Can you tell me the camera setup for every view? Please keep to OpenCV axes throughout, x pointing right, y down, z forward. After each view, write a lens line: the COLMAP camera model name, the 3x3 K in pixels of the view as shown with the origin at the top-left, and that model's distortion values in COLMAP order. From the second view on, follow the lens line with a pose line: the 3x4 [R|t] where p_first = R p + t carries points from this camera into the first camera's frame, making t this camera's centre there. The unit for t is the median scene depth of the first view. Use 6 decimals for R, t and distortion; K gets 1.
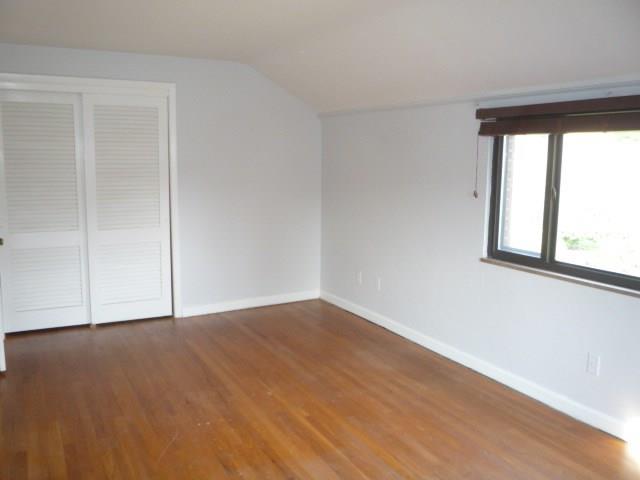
lens RADIAL K [[570.4, 0, 318.7], [0, 570.4, 243.8], [0, 0, 1]] dist [-0.016752, 0.004966]
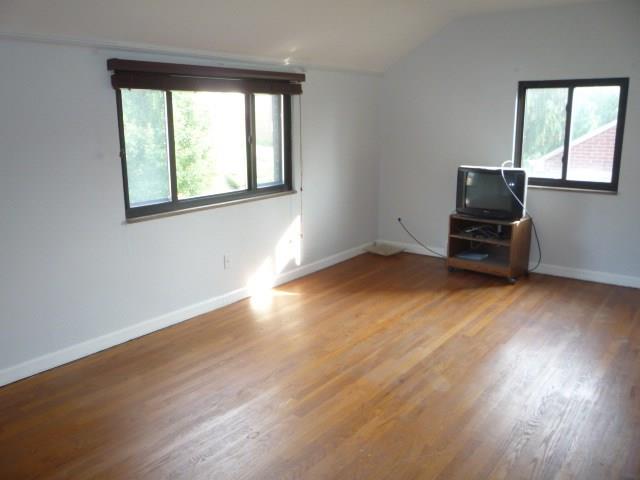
lens RADIAL K [[570.4, 0, 318.1], [0, 570.4, 236.3], [0, 0, 1]] dist [-0.016752, 0.004966]
pose [[-0.431334, -0.203834, 0.878864, -0.778214], [0.133694, 0.948947, 0.285703, -0.201735], [-0.892231, 0.240732, -0.382062, 1.231482]]
